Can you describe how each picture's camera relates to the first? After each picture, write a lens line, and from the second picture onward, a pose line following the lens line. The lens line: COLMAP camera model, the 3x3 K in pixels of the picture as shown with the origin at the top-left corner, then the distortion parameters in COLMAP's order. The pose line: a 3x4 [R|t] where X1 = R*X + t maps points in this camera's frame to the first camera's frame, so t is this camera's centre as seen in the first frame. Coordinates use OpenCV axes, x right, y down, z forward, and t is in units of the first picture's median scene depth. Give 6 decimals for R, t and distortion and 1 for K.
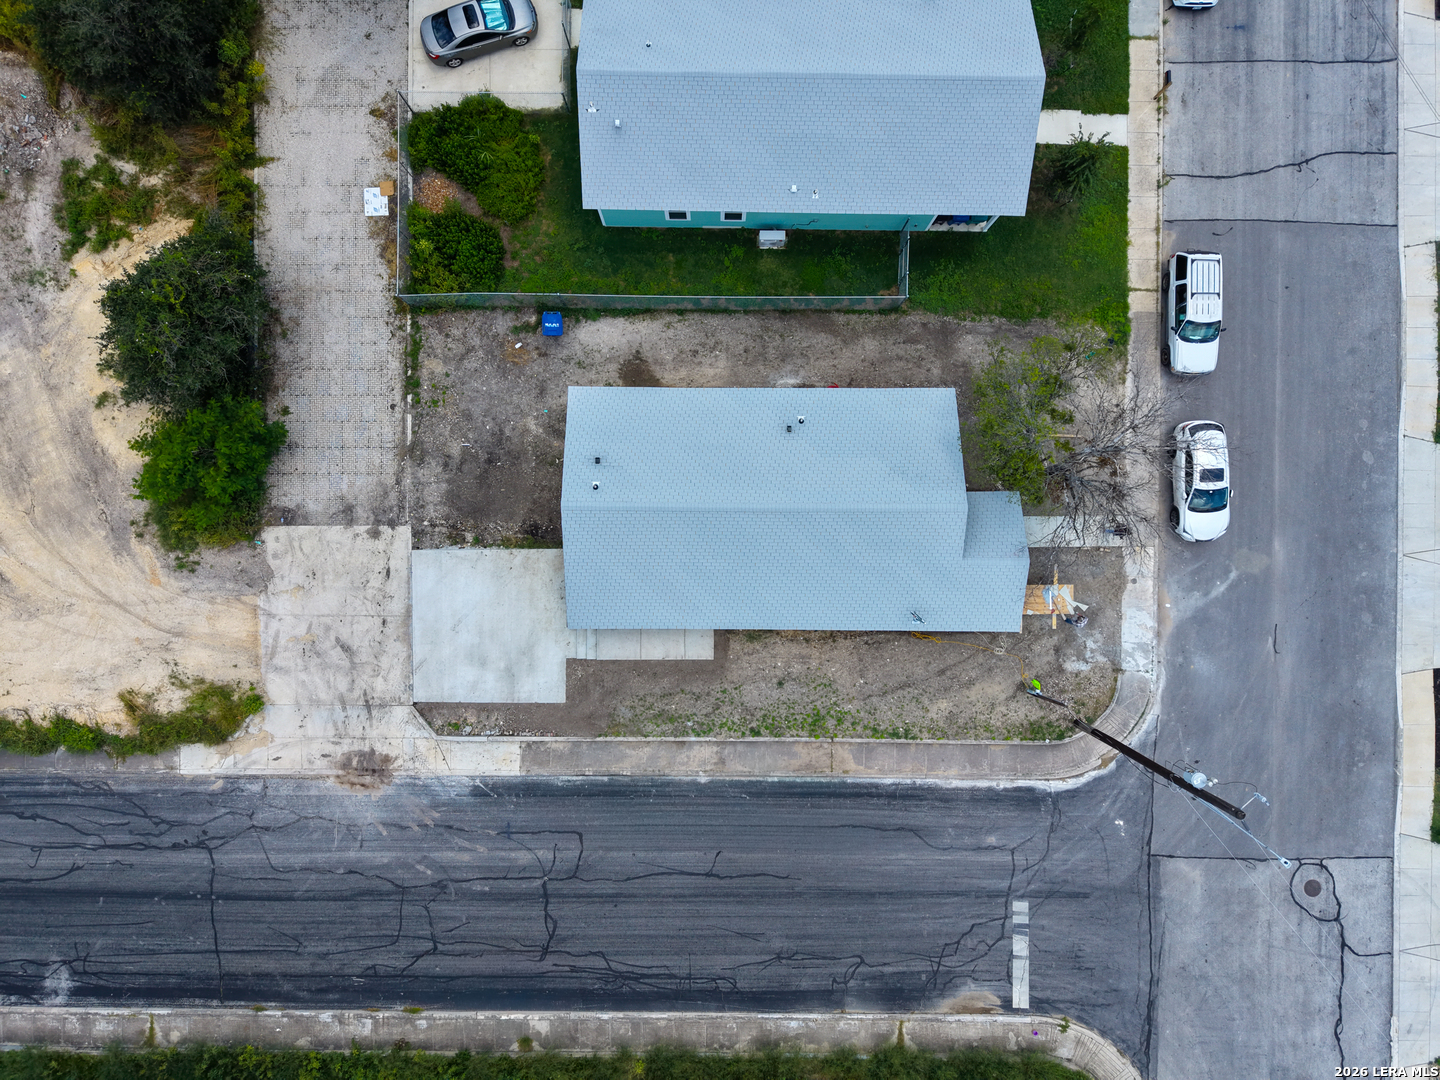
lens RADIAL K [[959.7, 0, 731.8], [0, 959.7, 548.2], [0, 0, 1]] dist [0.024370, -0.021144]
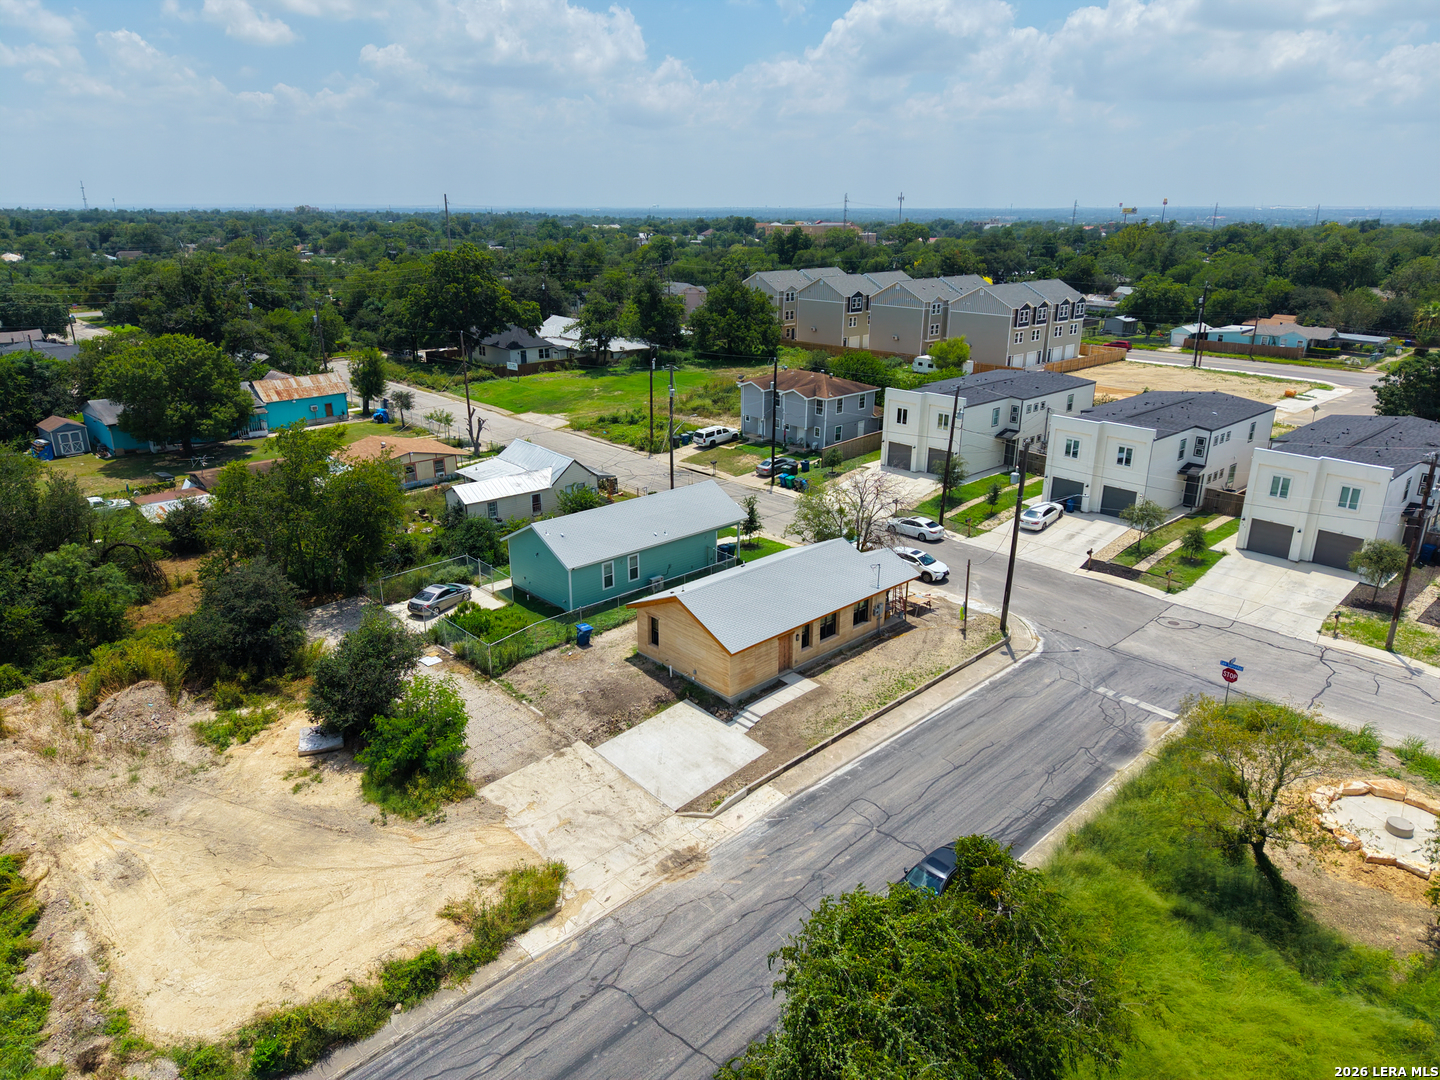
lens RADIAL K [[959.7, 0, 716.1], [0, 959.7, 542.9], [0, 0, 1]] dist [0.024370, -0.021144]
pose [[0.722389, -0.228876, 0.652510, -0.956572], [0.691482, 0.242612, -0.680435, 0.879451], [-0.002571, 0.942738, 0.333524, 0.340610]]
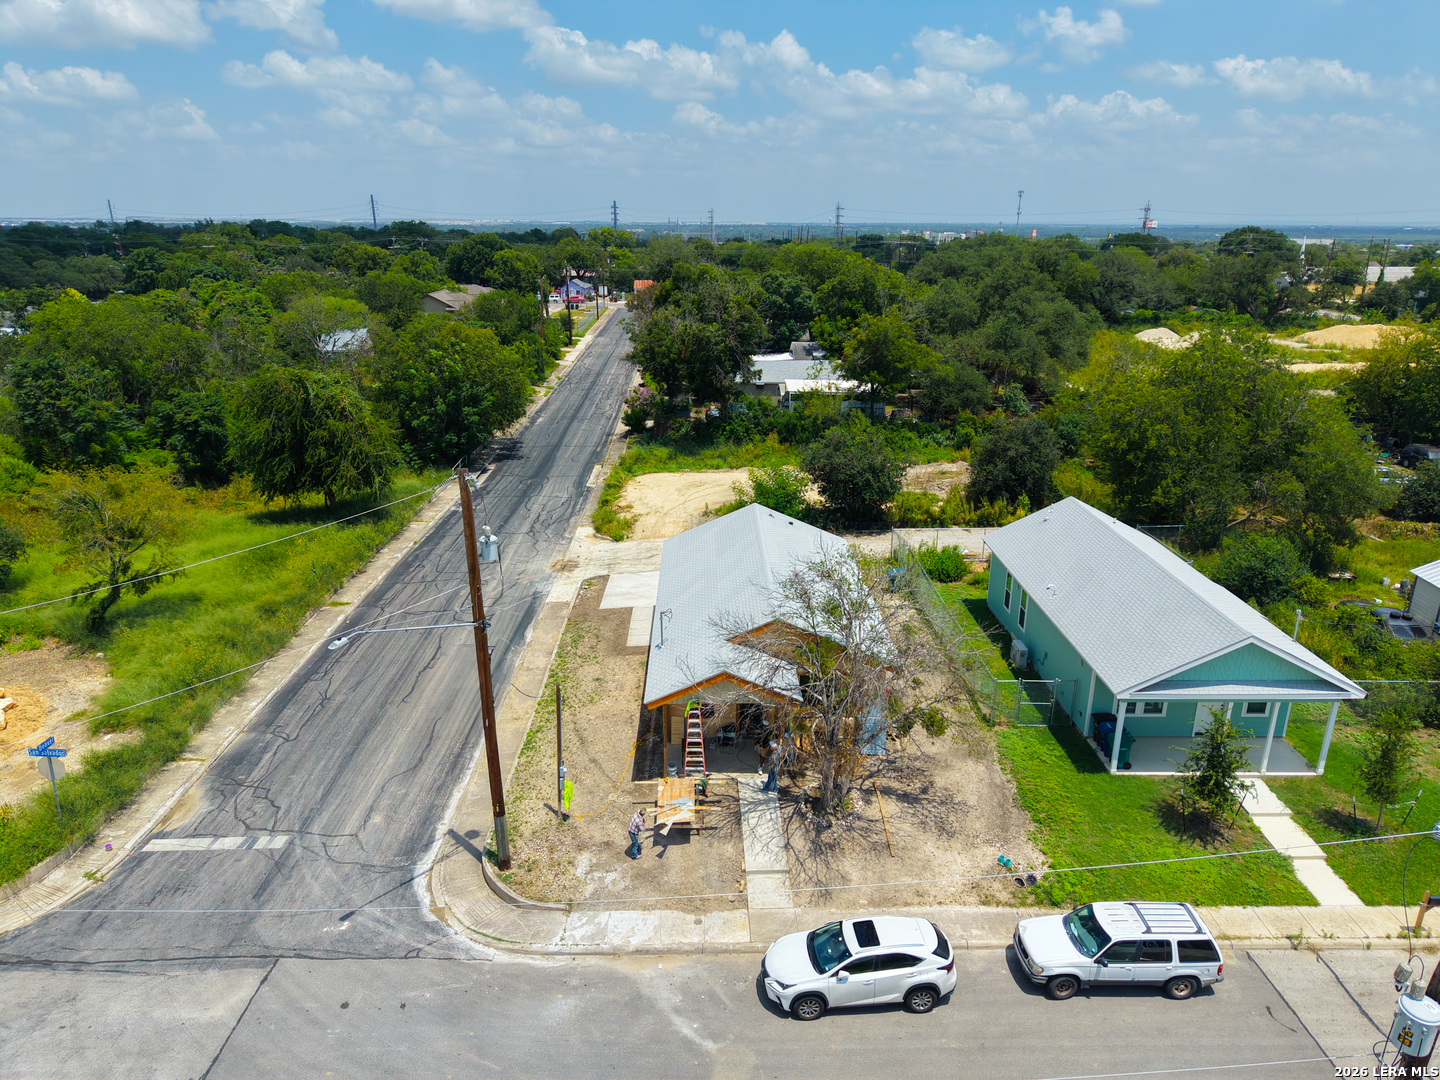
lens RADIAL K [[959.7, 0, 723.9], [0, 959.7, 545.0], [0, 0, 1]] dist [0.024370, -0.021144]
pose [[0.026340, 0.318226, -0.947649, 0.970215], [-0.999653, 0.008599, -0.024897, 0.030416], [0.000226, 0.947976, 0.318342, 0.525425]]
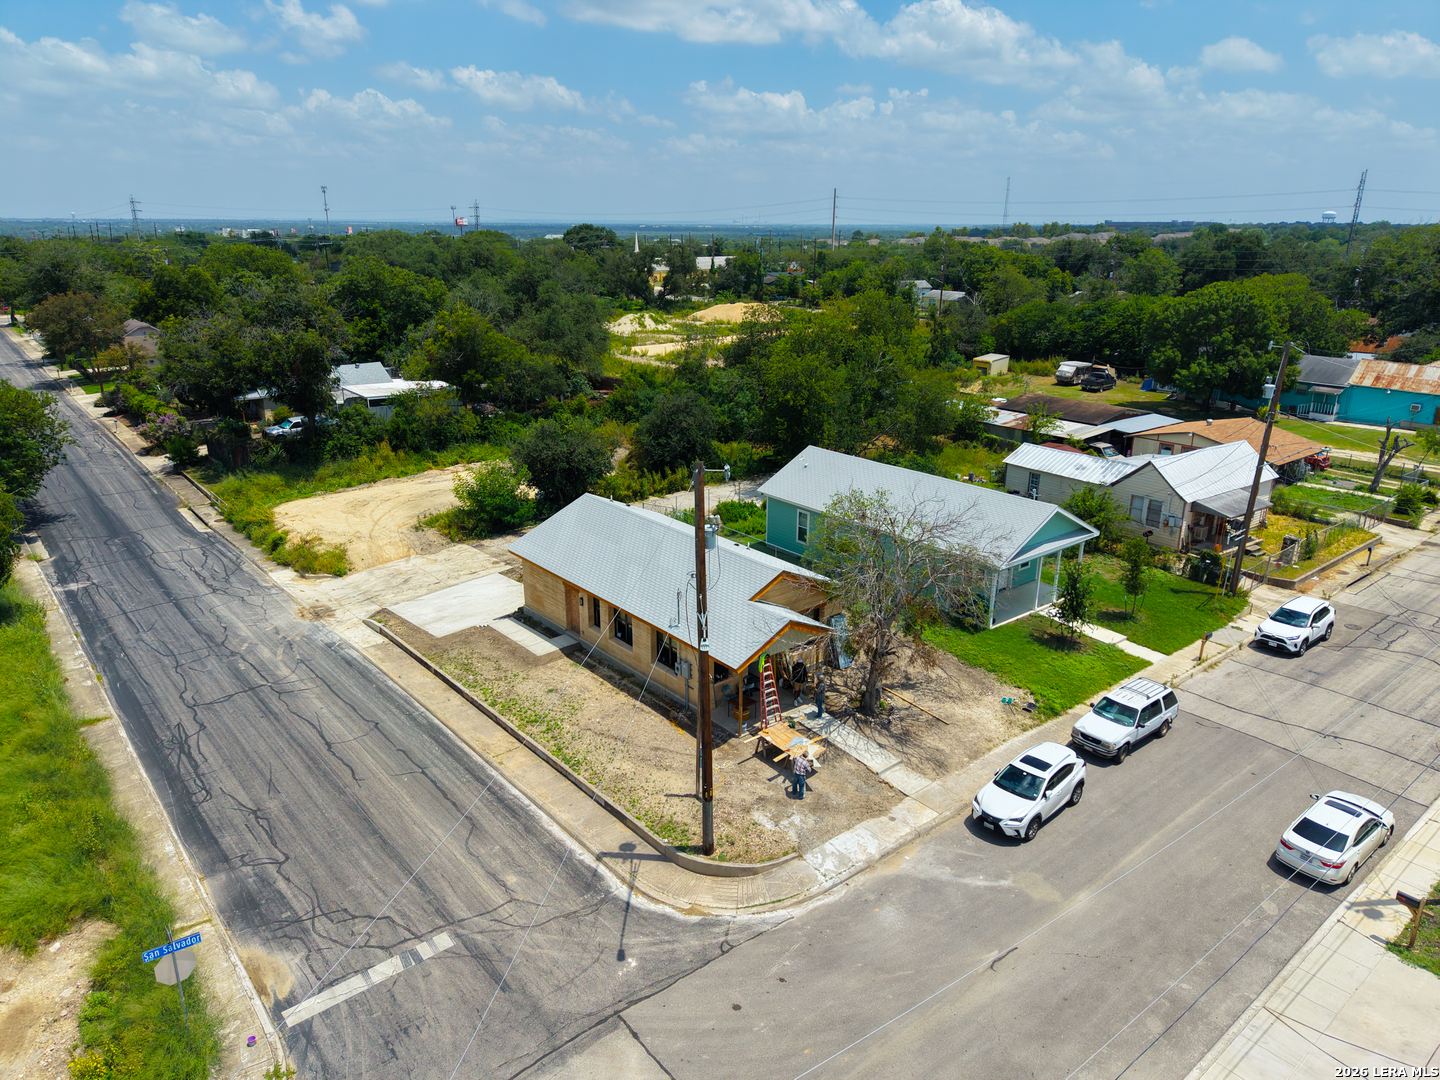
lens RADIAL K [[959.7, 0, 719.7], [0, 959.7, 542.2], [0, 0, 1]] dist [0.024370, -0.021144]
pose [[0.642991, 0.244274, -0.725874, 0.839232], [-0.765873, 0.203804, -0.609838, 0.575913], [-0.001032, 0.948047, 0.318127, 0.525895]]
